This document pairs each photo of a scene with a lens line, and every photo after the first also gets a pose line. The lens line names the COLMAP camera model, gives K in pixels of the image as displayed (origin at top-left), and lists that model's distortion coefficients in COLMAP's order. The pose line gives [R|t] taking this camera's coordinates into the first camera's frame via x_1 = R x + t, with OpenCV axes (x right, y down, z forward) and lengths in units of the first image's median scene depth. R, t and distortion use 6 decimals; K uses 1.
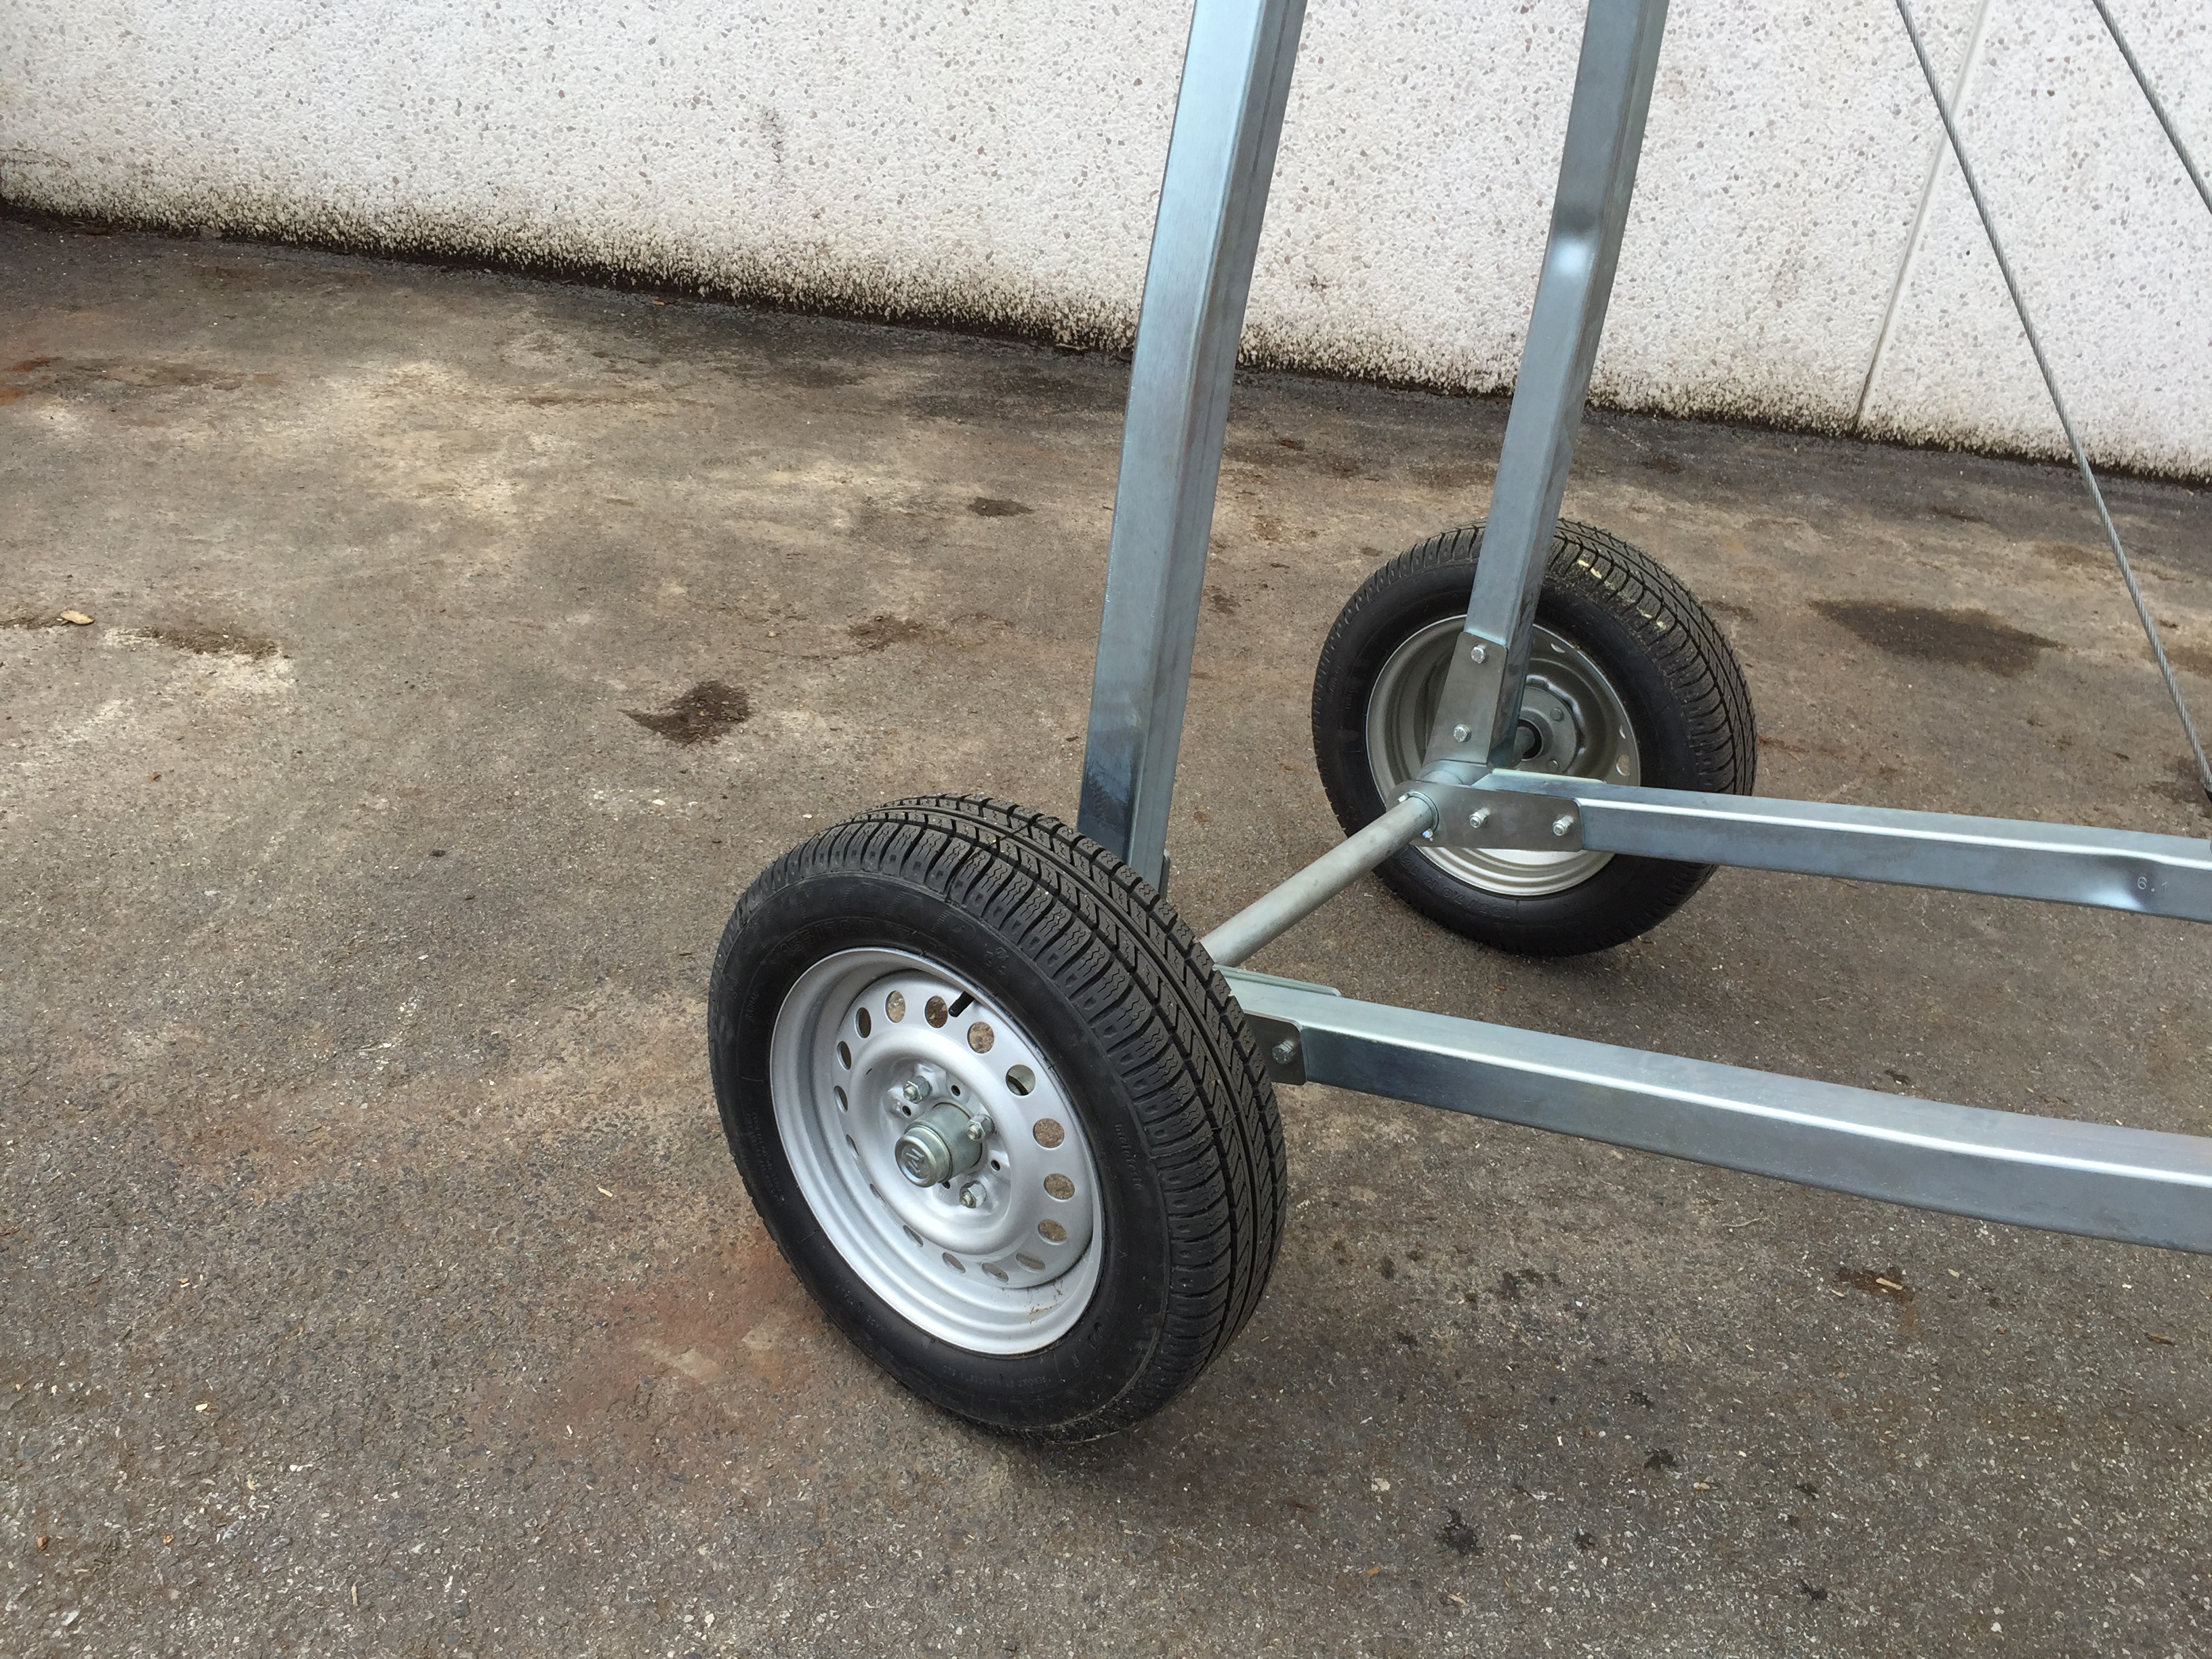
lens RADIAL K [[1906.9, 0, 1082.2], [0, 1906.9, 790.4], [0, 0, 1]] dist [0.093313, -0.143532]
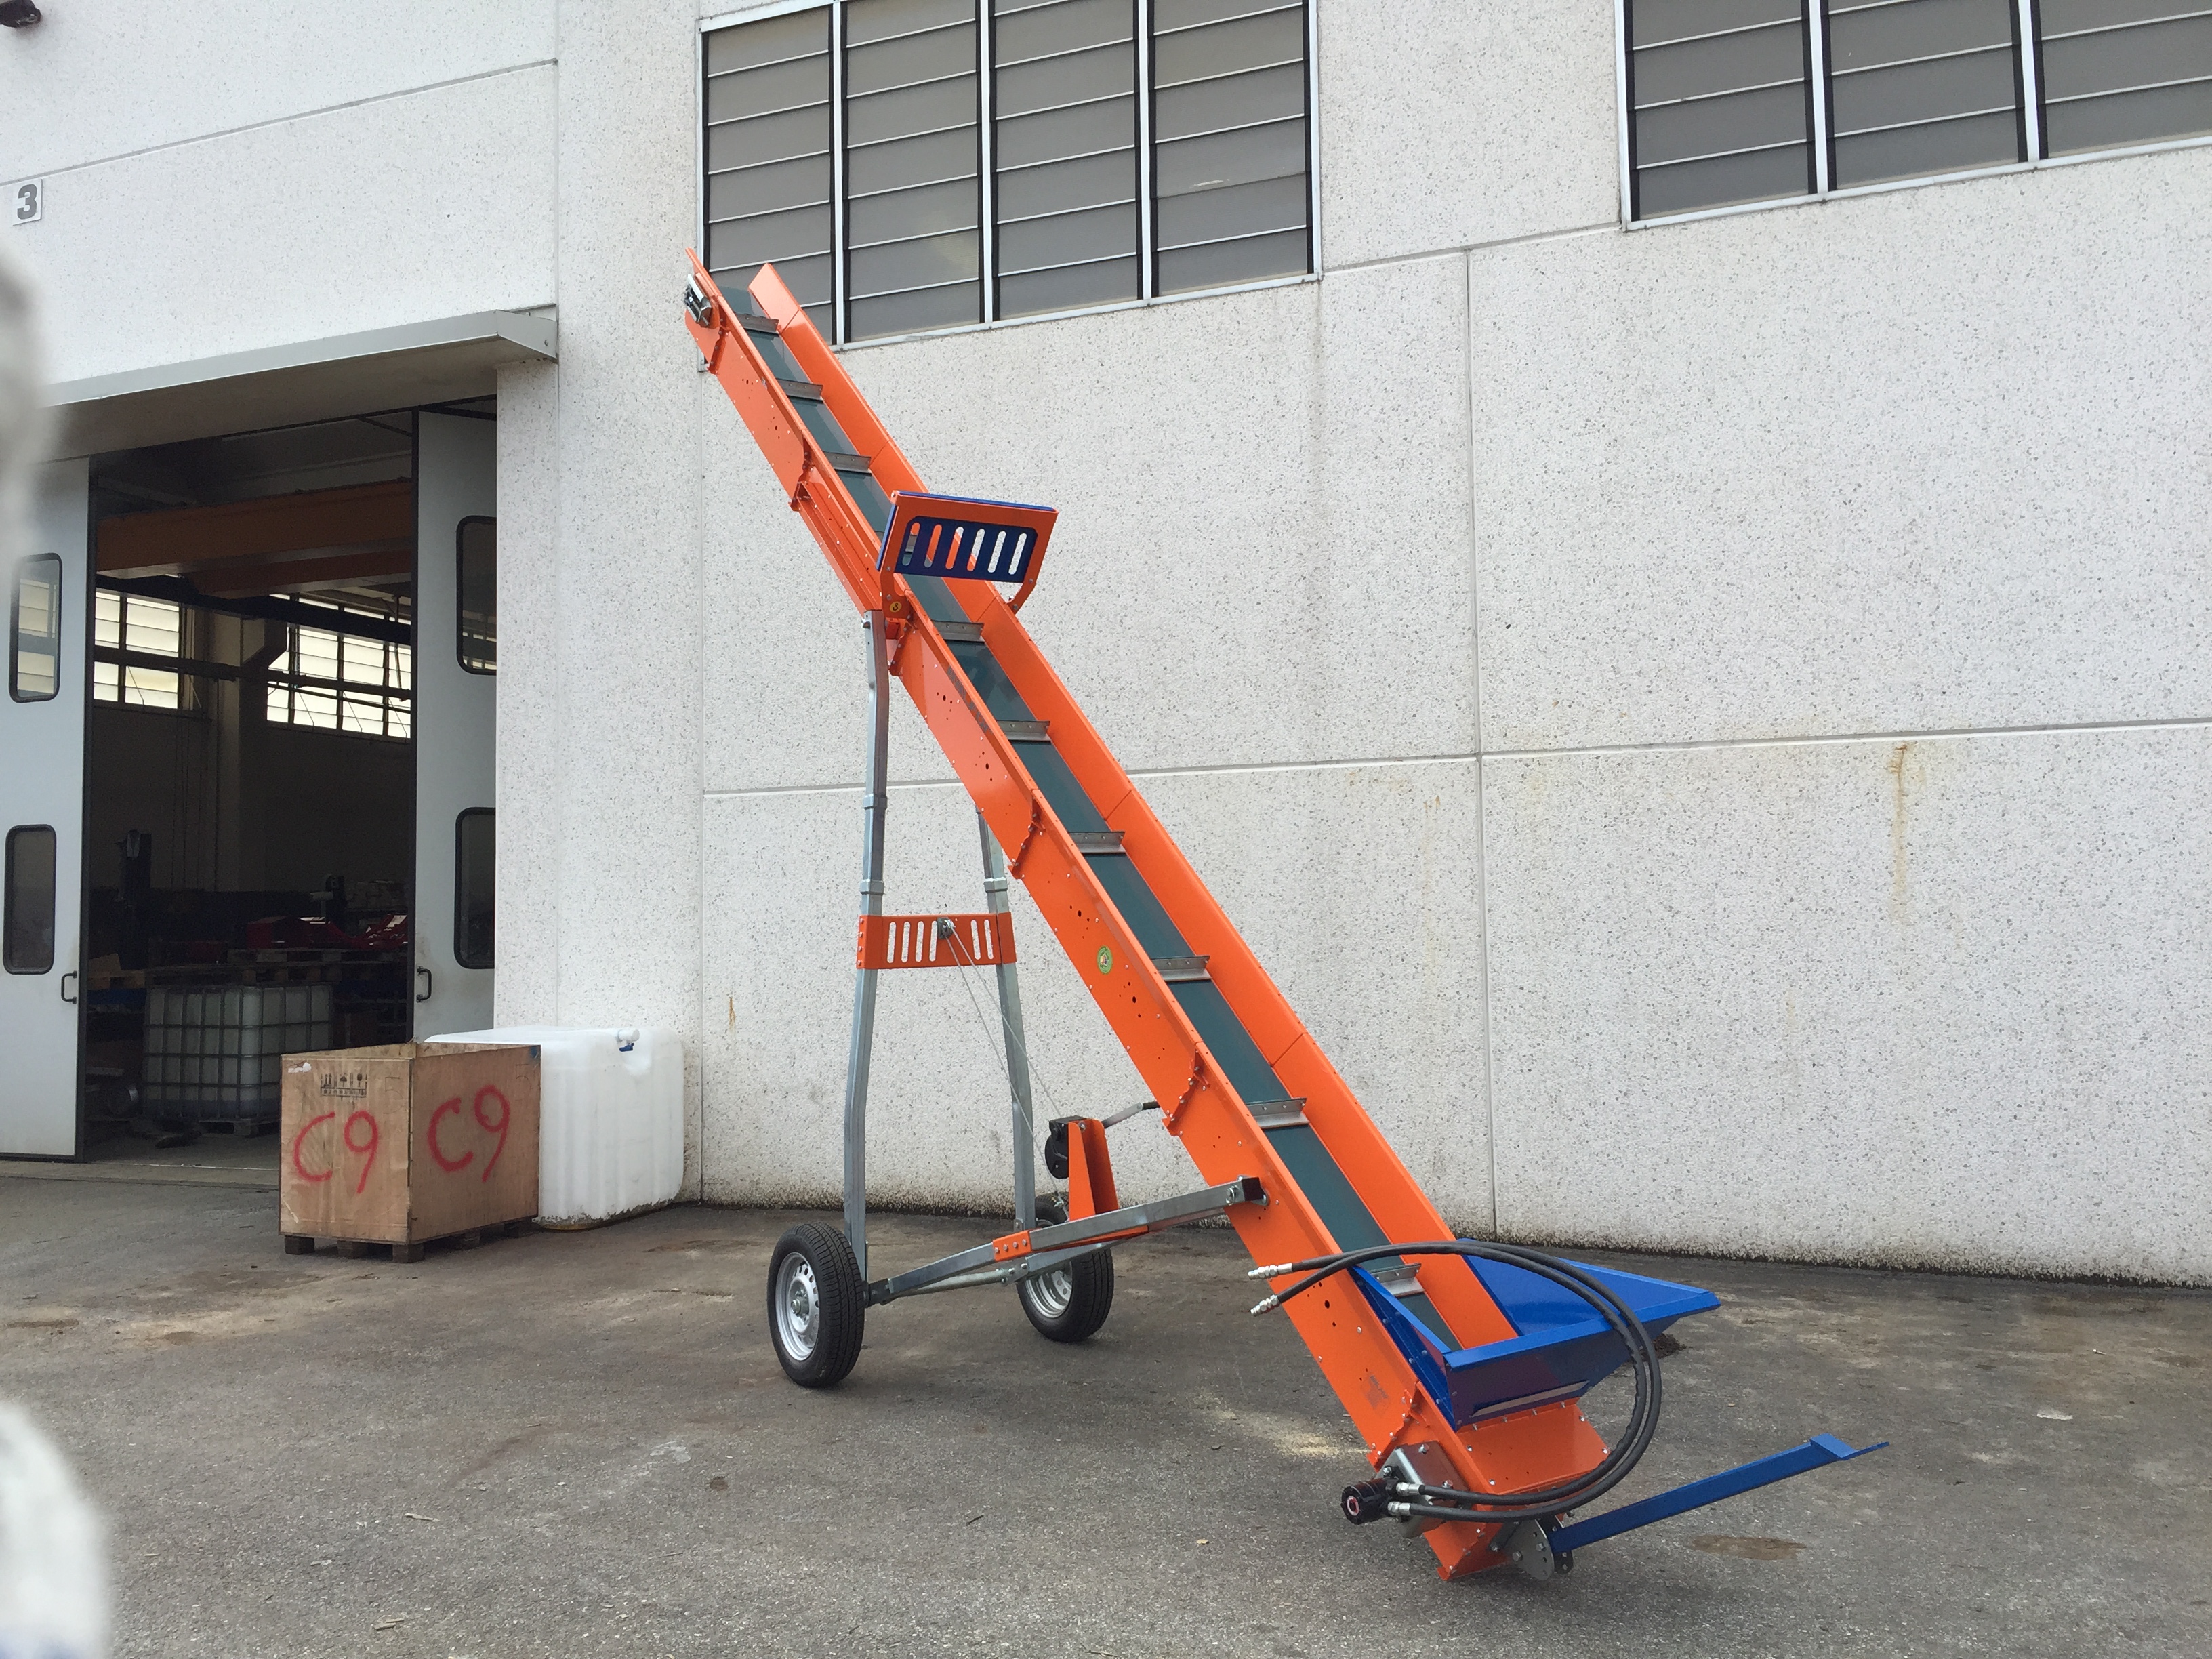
lens RADIAL K [[1835.2, 0, 1071.4], [0, 1835.2, 758.5], [0, 0, 1]] dist [0.085439, -0.112634]
pose [[0.936883, -0.154235, -0.313785, 0.714937], [-0.049029, 0.830627, -0.554667, 0.518652], [0.346187, 0.535043, 0.770638, -0.953592]]
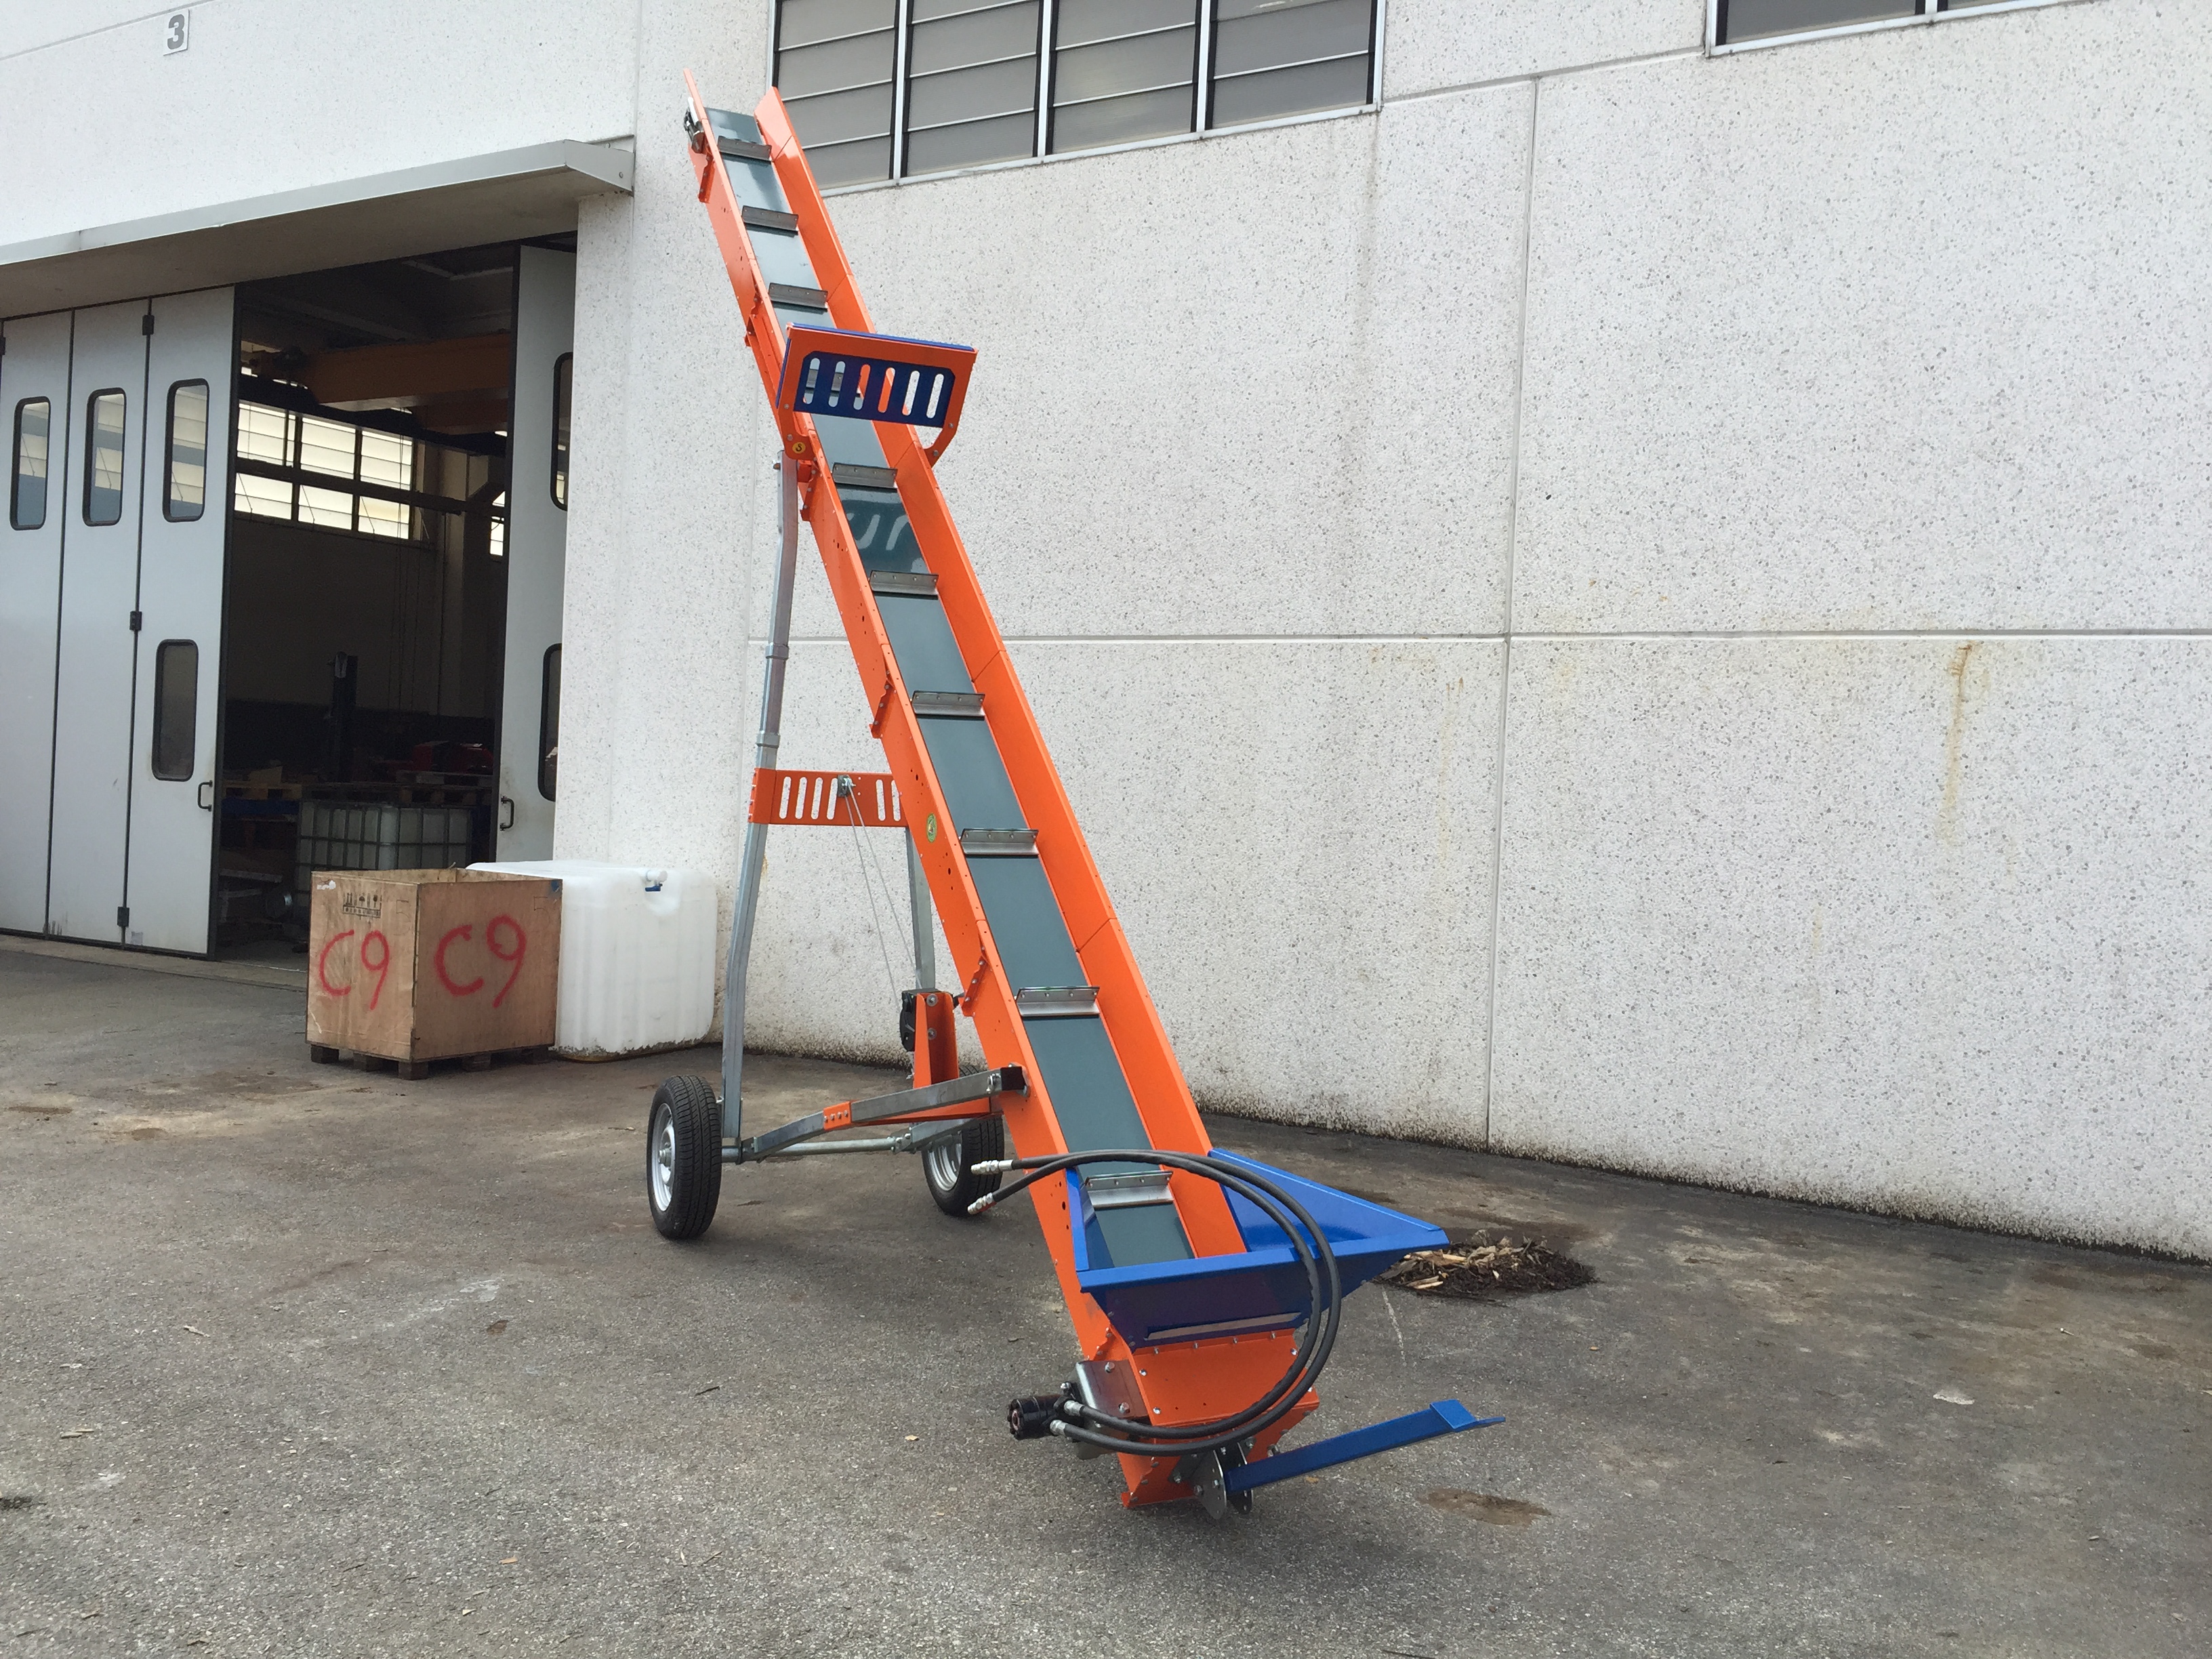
lens RADIAL K [[1837.2, 0, 1078.7], [0, 1837.2, 742.8], [0, 0, 1]] dist [0.082043, -0.116775]
pose [[0.888428, -0.083087, -0.451434, 0.959634], [-0.166193, 0.858530, -0.485084, 0.445276], [0.427874, 0.505988, 0.748933, -0.772316]]
